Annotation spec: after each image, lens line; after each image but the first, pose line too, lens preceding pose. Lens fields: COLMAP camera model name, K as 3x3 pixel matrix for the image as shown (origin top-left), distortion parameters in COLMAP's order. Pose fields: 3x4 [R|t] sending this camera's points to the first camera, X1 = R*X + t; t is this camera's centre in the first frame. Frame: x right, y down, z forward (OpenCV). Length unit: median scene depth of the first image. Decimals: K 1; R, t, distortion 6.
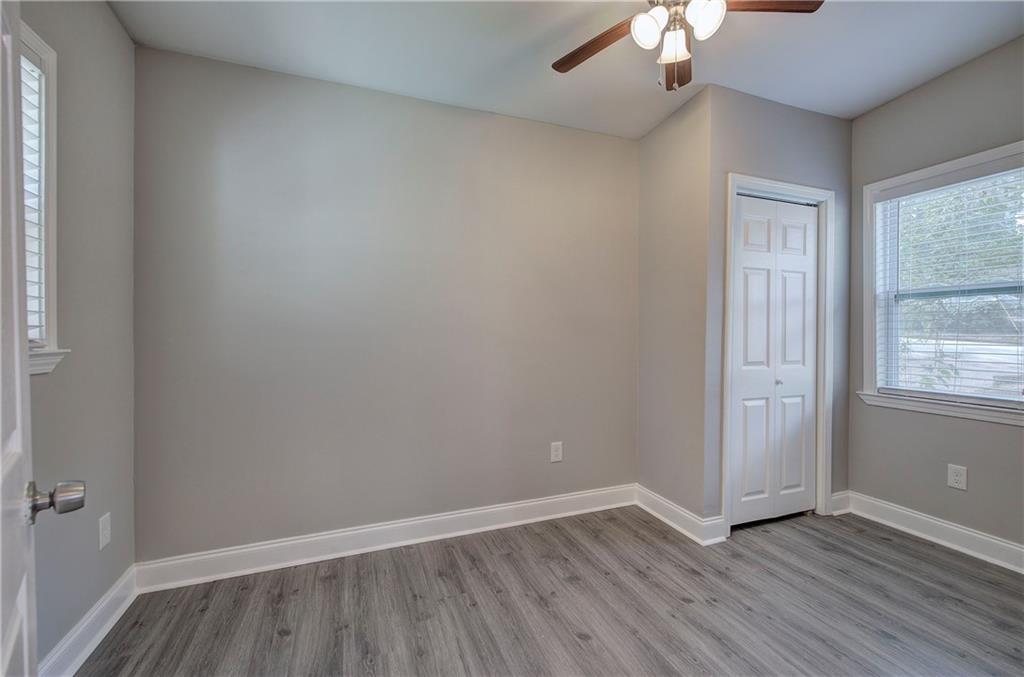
lens RADIAL K [[431.0, 0, 512.2], [0, 431.0, 341.5], [0, 0, 1]] dist [-0.002420, 0.000078]
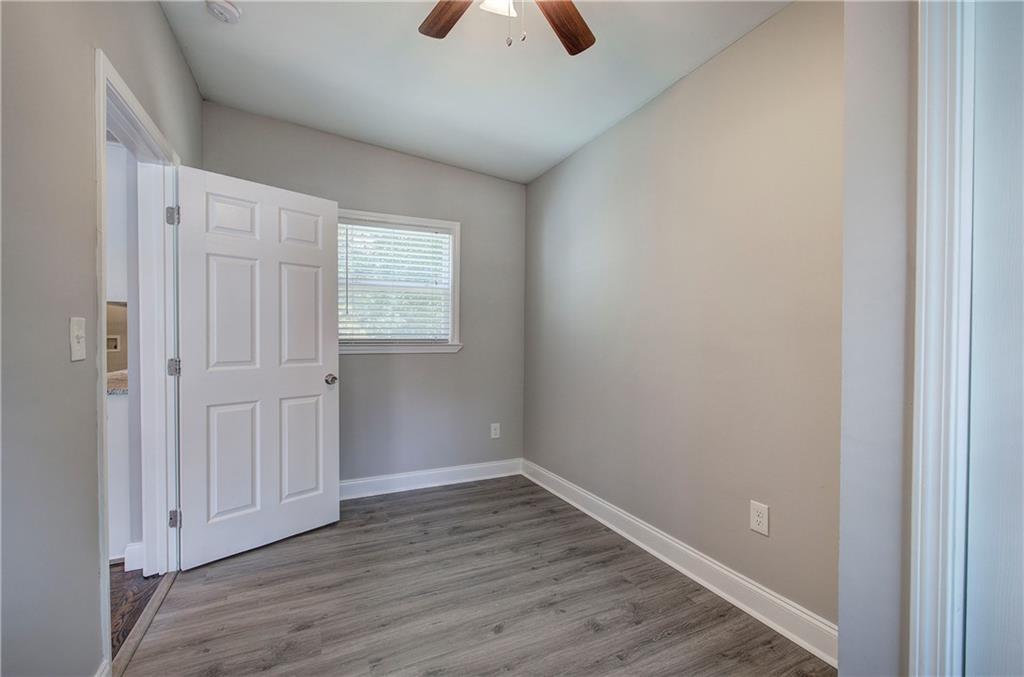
lens RADIAL K [[431.0, 0, 508.7], [0, 431.0, 338.7], [0, 0, 1]] dist [-0.002420, 0.000078]
pose [[0.076581, 0.009151, -0.997021, 0.967835], [-0.015999, 0.999840, 0.007948, -0.020585], [0.996935, 0.015343, 0.076715, 0.753383]]
